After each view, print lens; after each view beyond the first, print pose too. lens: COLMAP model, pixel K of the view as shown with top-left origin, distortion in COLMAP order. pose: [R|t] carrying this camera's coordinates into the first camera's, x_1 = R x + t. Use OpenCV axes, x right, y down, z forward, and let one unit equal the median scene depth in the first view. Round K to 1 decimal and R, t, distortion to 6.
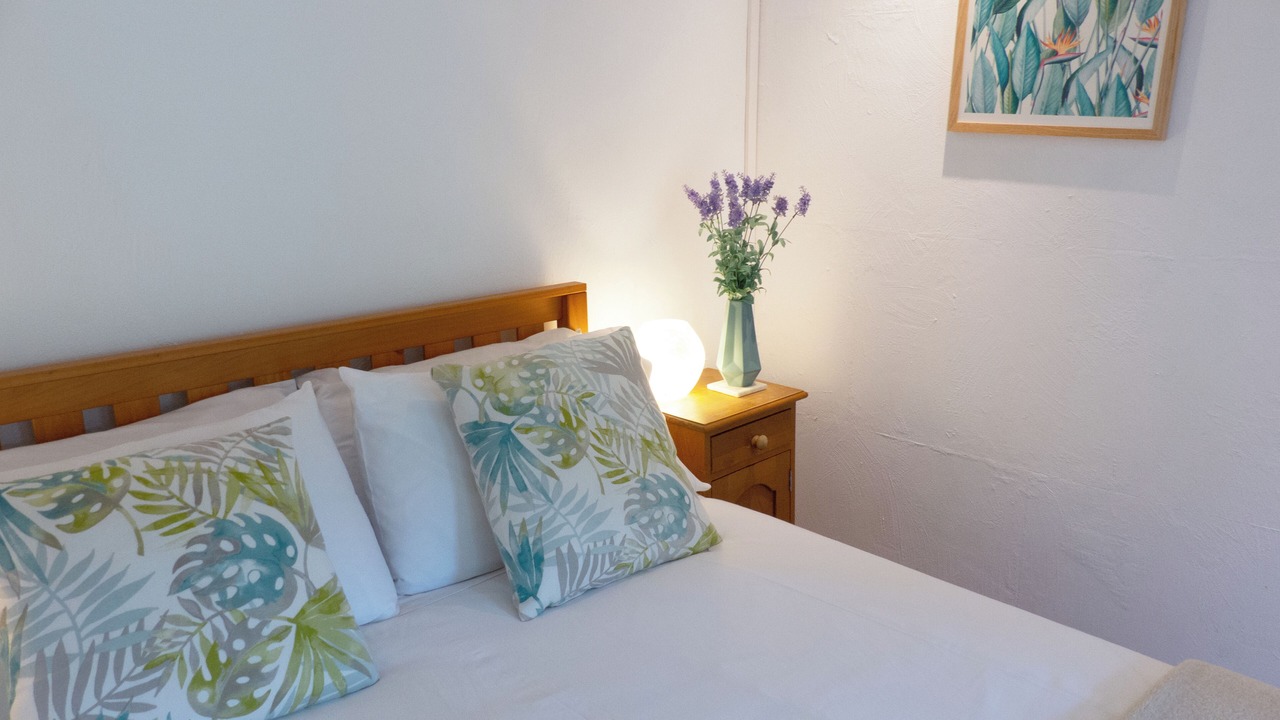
lens RADIAL K [[997.9, 0, 631.2], [0, 997.9, 351.6], [0, 0, 1]] dist [-0.042270, 0.061081]
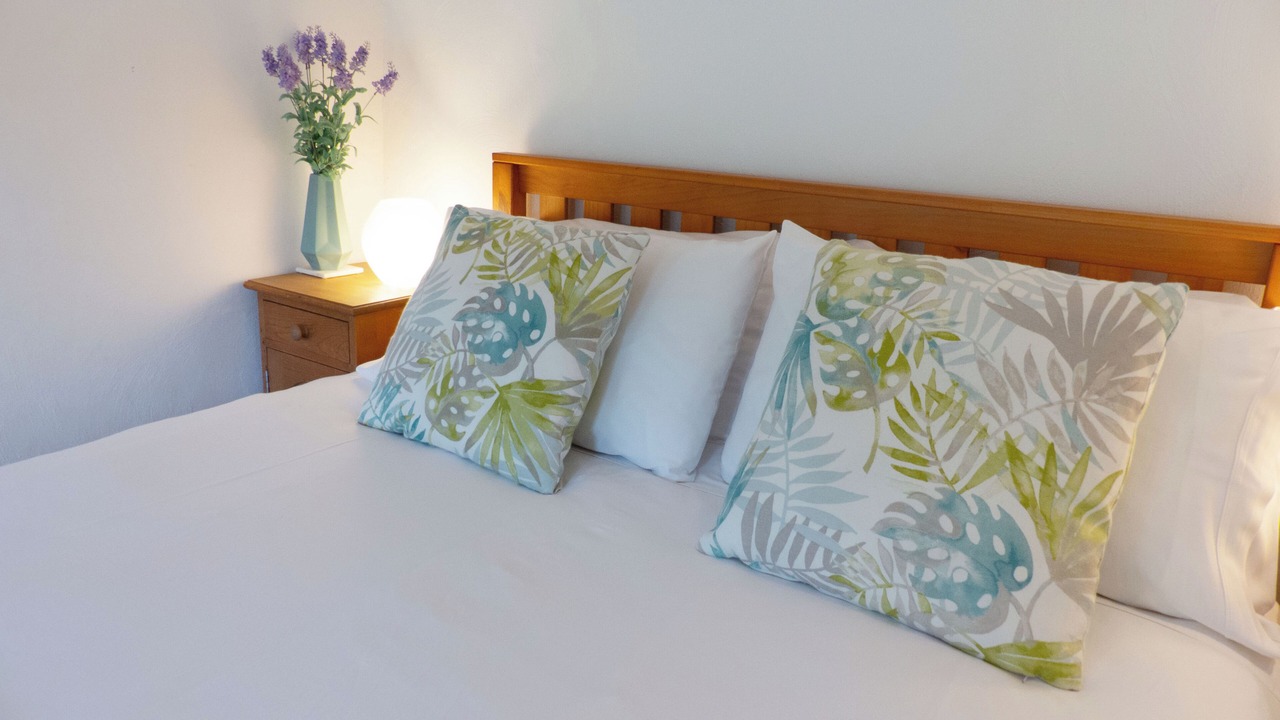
lens RADIAL K [[997.9, 0, 631.2], [0, 997.9, 351.6], [0, 0, 1]] dist [-0.042270, 0.061081]
pose [[0.174592, 0.284778, -0.942560, 0.559058], [-0.257769, 0.937097, 0.235381, -0.048068], [0.950302, 0.201867, 0.237016, 0.696030]]
